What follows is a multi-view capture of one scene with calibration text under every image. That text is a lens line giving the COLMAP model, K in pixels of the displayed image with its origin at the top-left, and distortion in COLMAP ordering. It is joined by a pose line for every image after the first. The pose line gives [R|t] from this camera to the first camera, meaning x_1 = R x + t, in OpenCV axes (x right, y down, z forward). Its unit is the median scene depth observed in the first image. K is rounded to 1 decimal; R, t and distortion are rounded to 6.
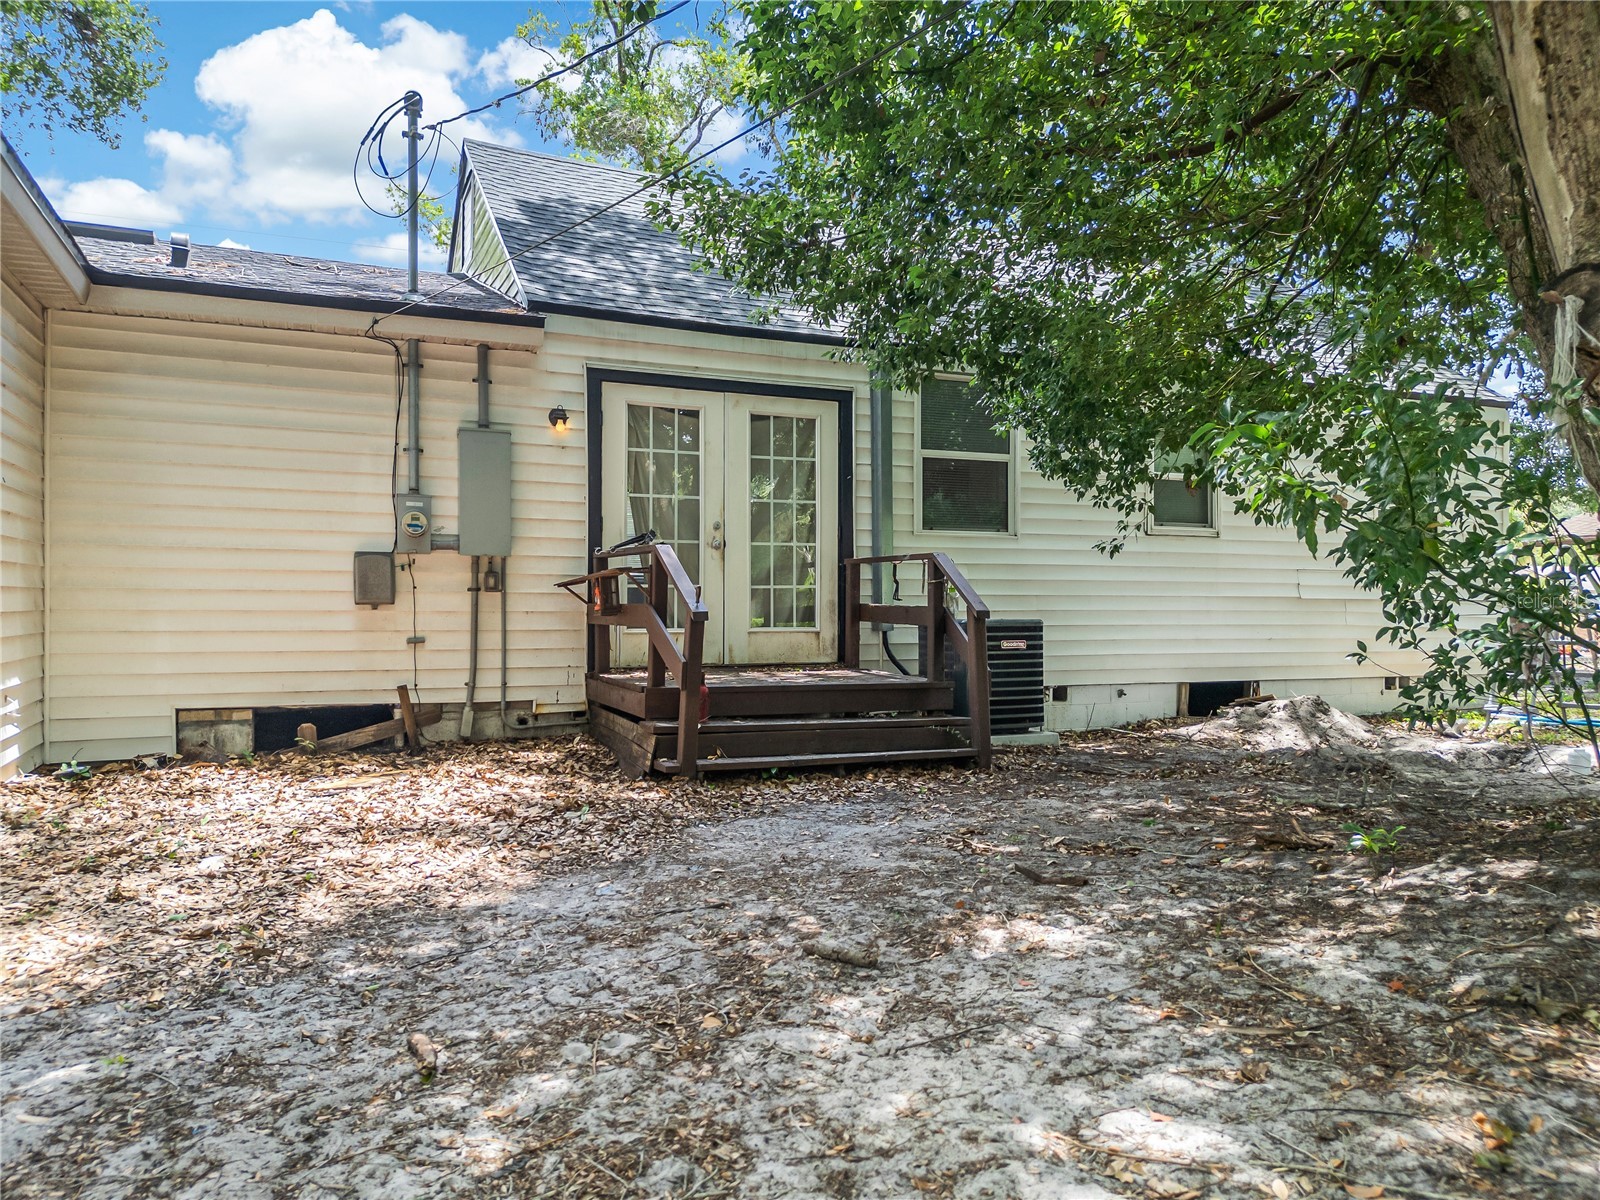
lens RADIAL K [[1166.4, 0, 807.7], [0, 1166.4, 597.5], [0, 0, 1]] dist [0.061240, -0.052777]
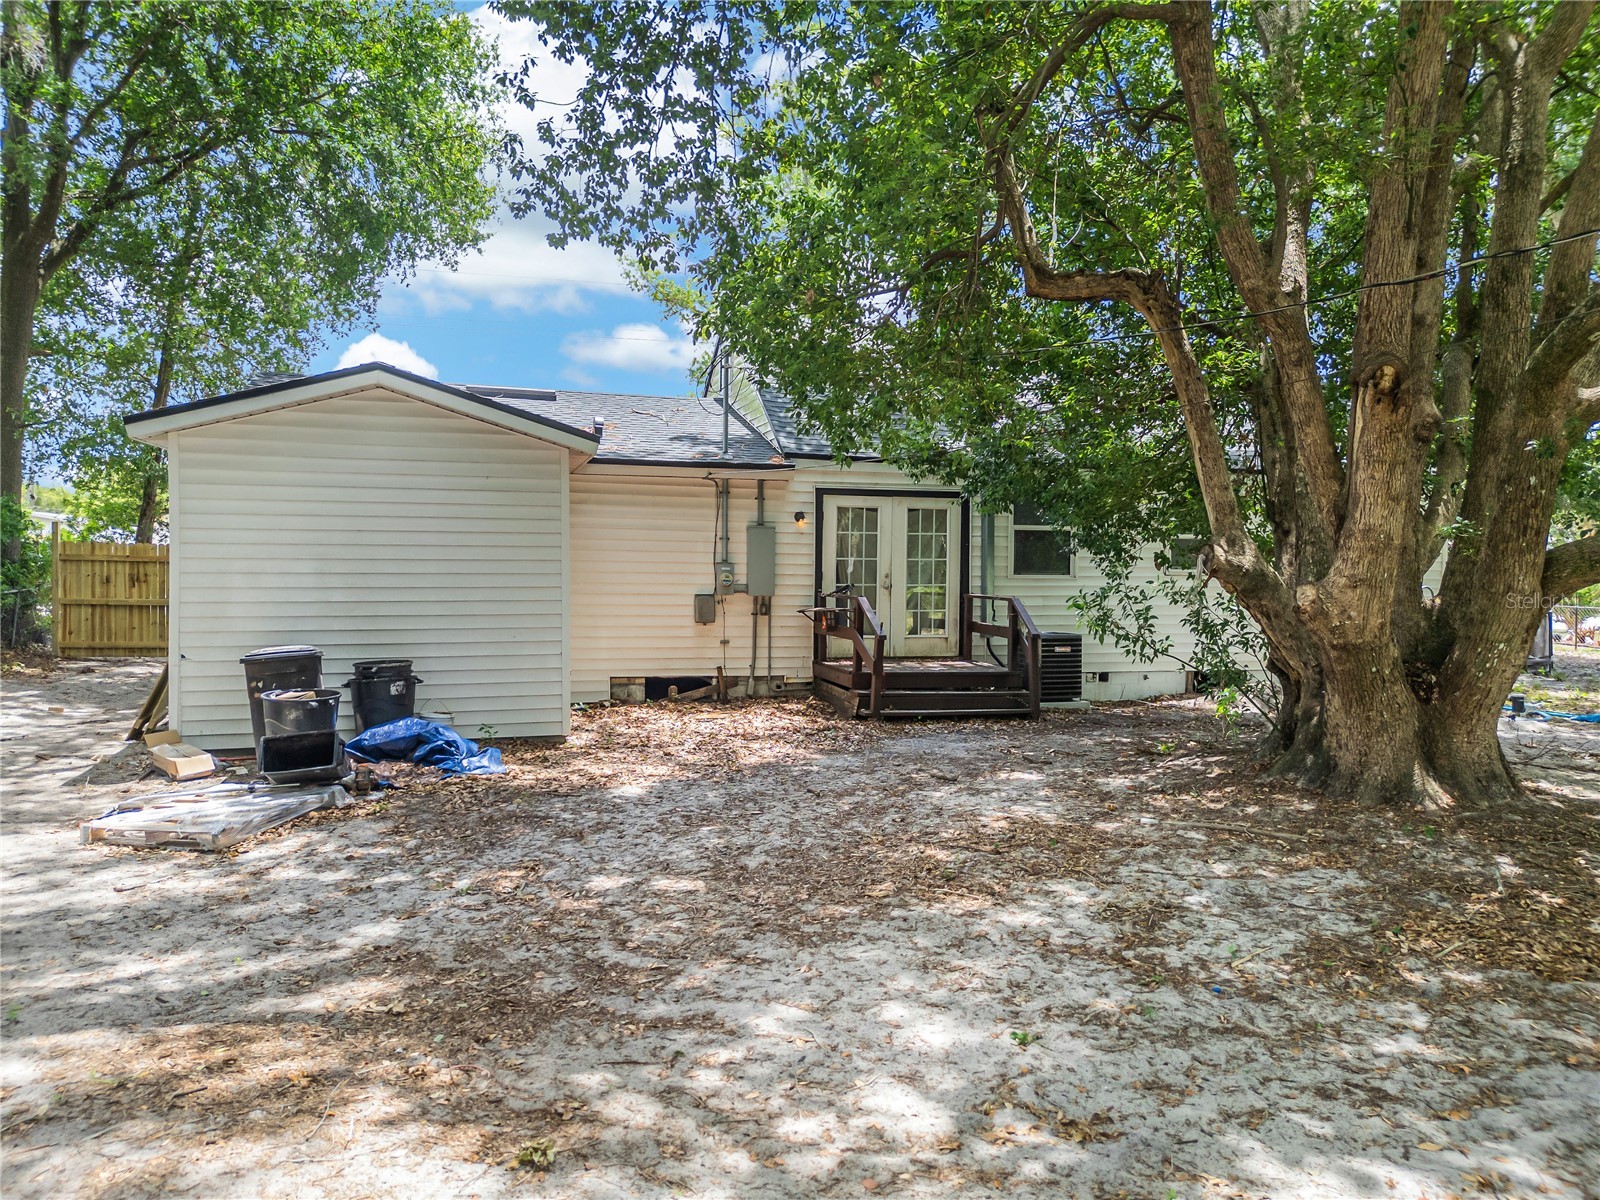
lens RADIAL K [[1166.4, 0, 784.0], [0, 1166.4, 592.8], [0, 0, 1]] dist [0.061240, -0.052777]
pose [[0.989631, 0.011730, -0.143156, 0.018496], [-0.007665, 0.999552, 0.028918, -0.091361], [0.143431, -0.027521, 0.989278, -0.769419]]
